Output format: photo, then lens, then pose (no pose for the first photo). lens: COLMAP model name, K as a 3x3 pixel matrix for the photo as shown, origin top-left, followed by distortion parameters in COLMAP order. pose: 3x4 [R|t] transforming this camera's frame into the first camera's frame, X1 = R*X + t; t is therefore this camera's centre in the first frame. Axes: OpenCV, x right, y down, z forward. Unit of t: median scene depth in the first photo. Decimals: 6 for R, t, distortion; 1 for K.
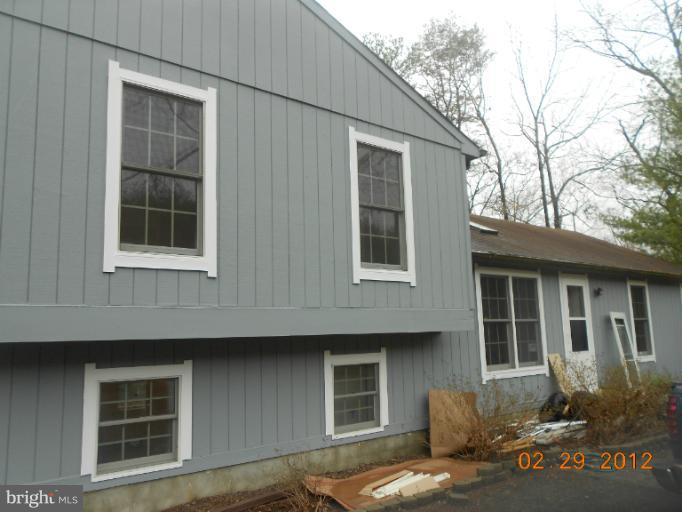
lens RADIAL K [[560.1, 0, 326.1], [0, 560.1, 257.8], [0, 0, 1]] dist [-0.073421, 0.002454]
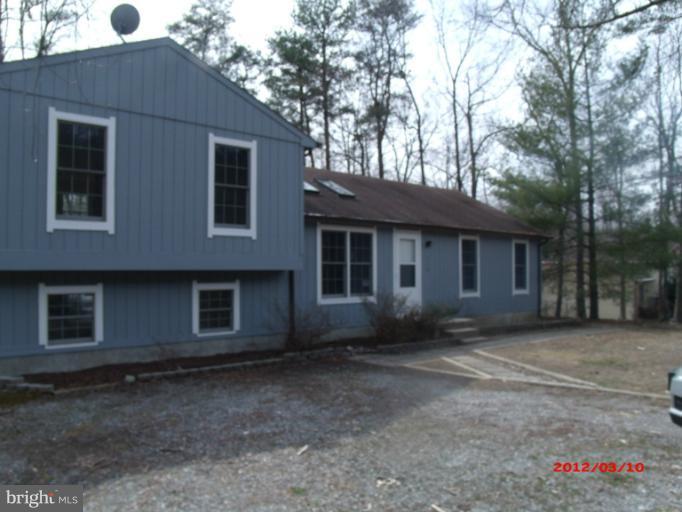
lens RADIAL K [[568.5, 0, 341.3], [0, 568.5, 273.5], [0, 0, 1]] dist [-0.134414, -0.002158]
pose [[0.993801, 0.014500, 0.110221, 0.166120], [-0.028995, 0.990949, 0.131069, -0.048816], [-0.107323, -0.133453, 0.985227, -0.411113]]
